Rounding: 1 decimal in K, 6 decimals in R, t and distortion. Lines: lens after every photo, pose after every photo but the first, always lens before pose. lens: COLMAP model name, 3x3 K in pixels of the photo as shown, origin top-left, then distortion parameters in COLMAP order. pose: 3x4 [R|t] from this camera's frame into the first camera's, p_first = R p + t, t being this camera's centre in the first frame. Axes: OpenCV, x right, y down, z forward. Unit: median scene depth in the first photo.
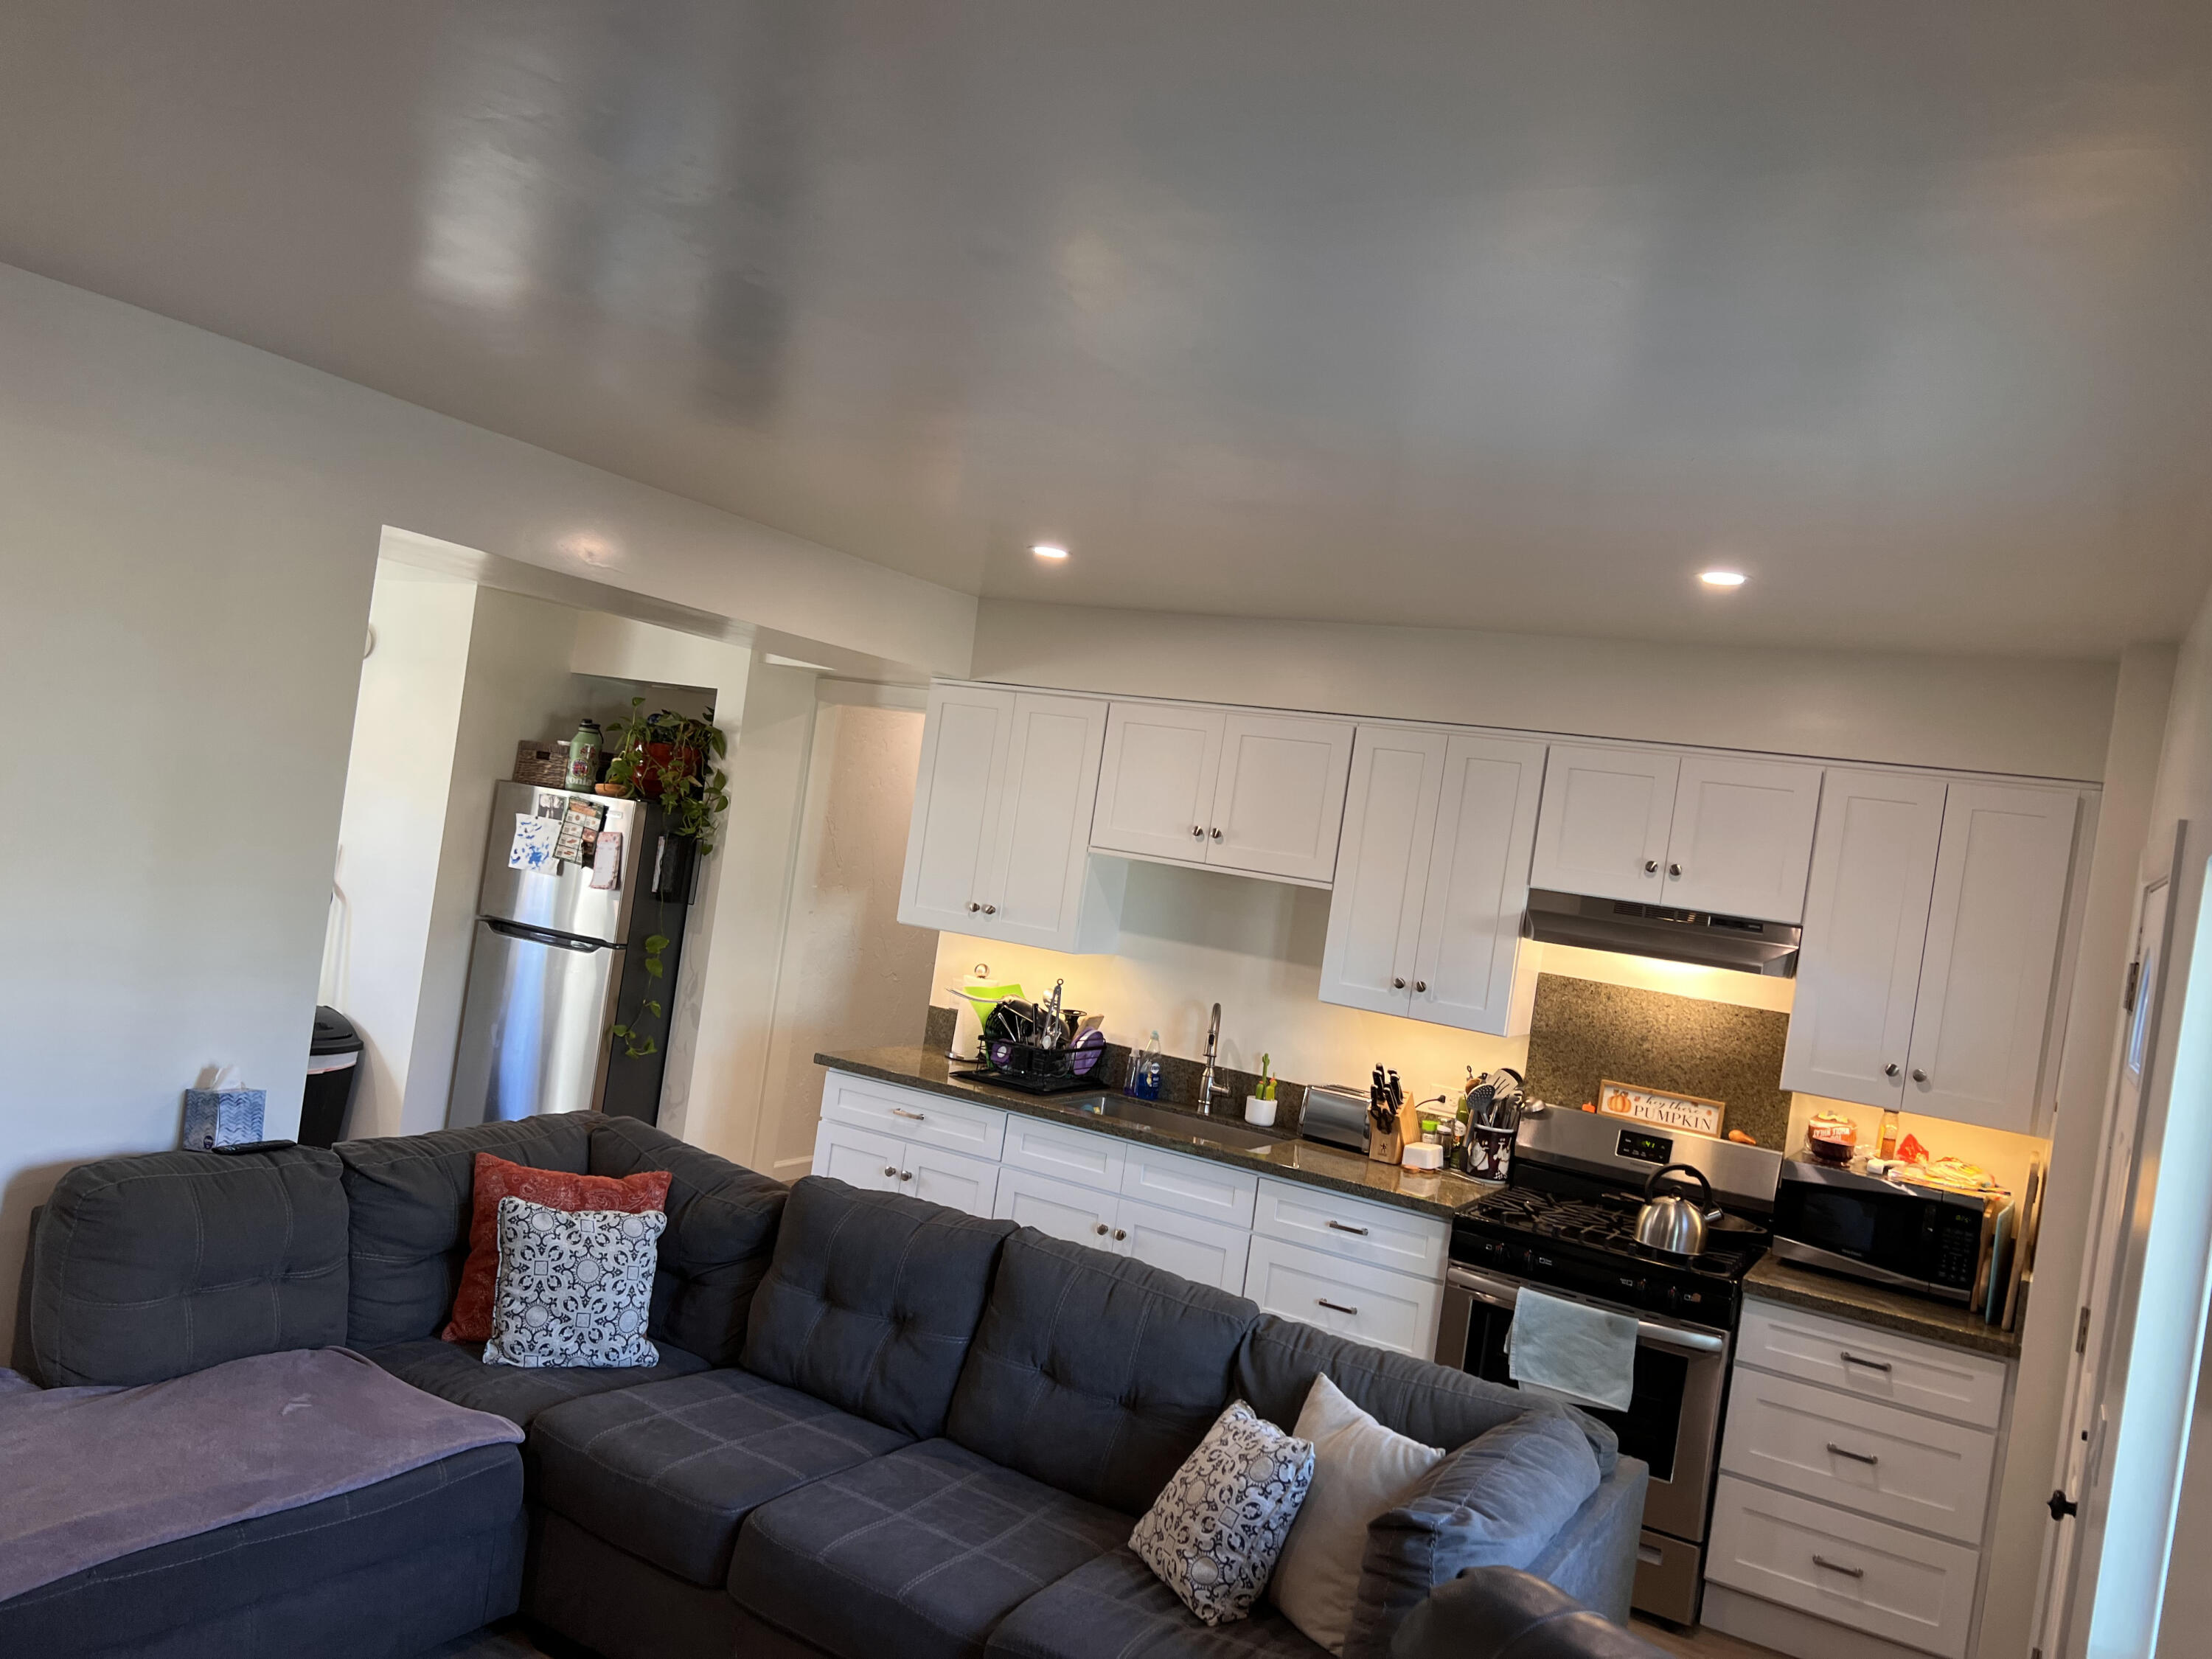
lens RADIAL K [[1679.5, 0, 1098.8], [0, 1679.5, 844.5], [0, 0, 1]] dist [0.048074, -0.045720]
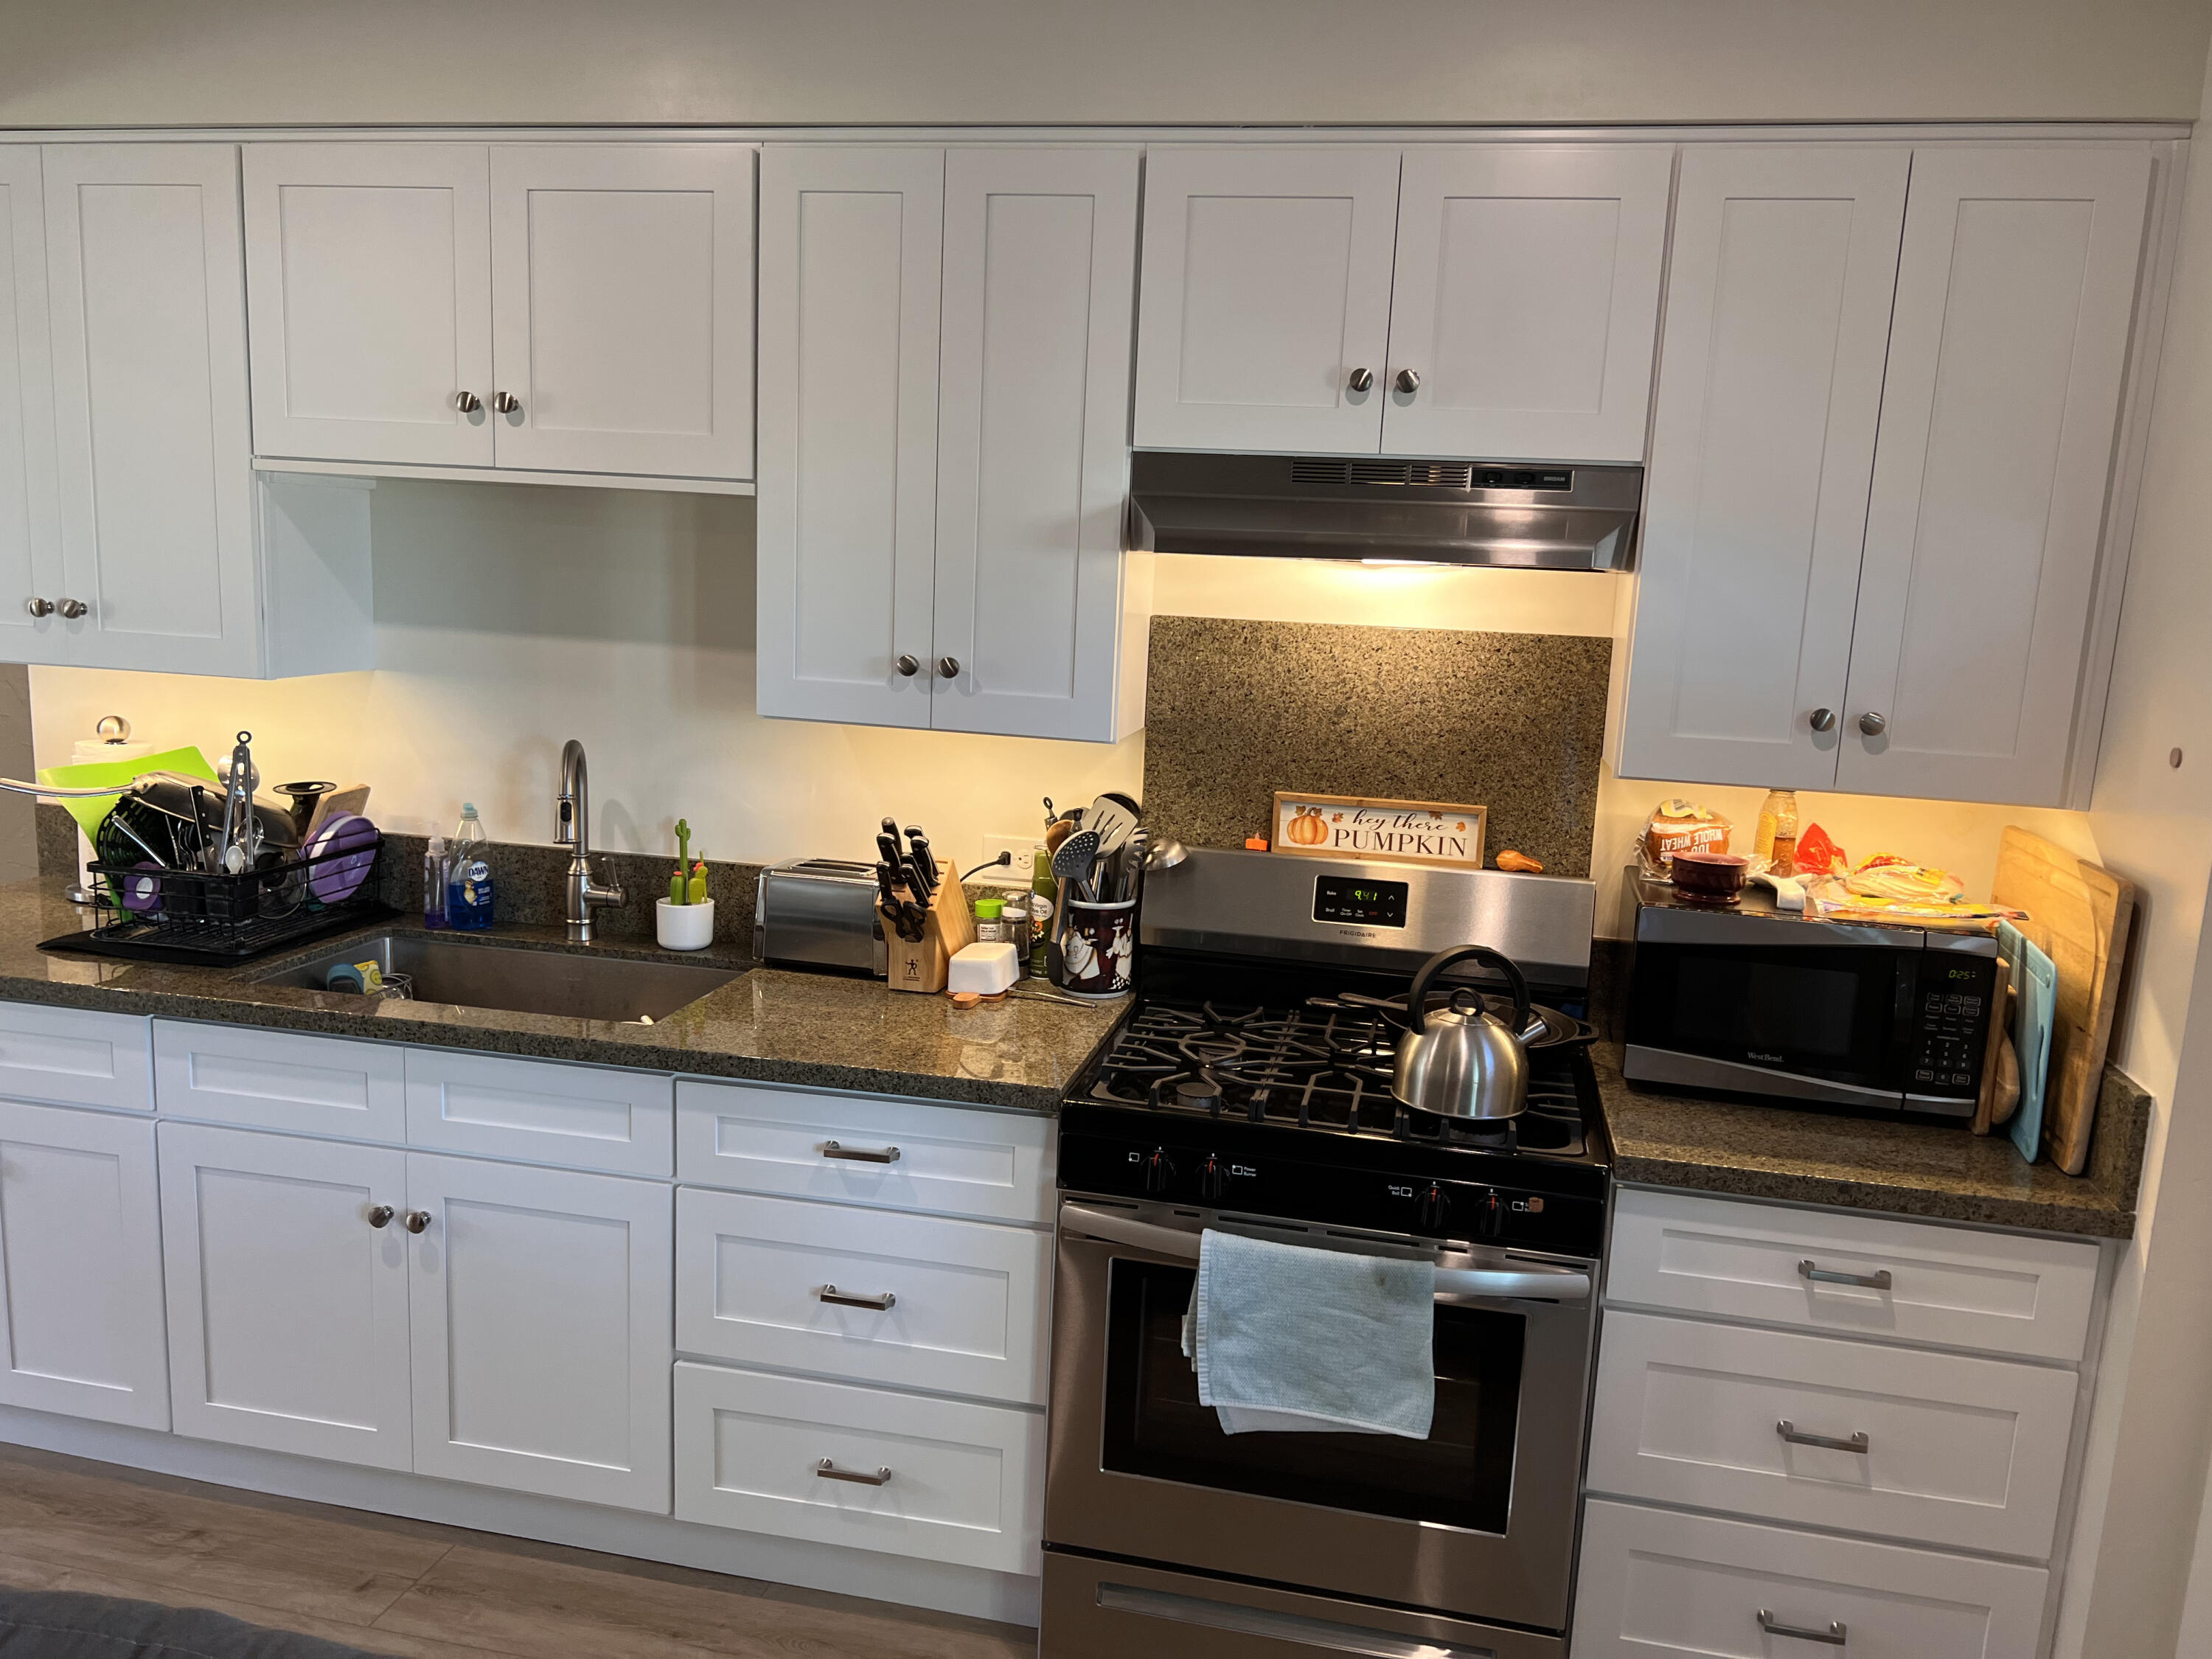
lens RADIAL K [[1679.5, 0, 1113.4], [0, 1679.5, 843.9], [0, 0, 1]] dist [0.048074, -0.045720]
pose [[0.950311, -0.144793, 0.275580, 0.090436], [0.090009, 0.975237, 0.202016, 0.038334], [-0.298007, -0.167173, 0.939811, 0.495775]]
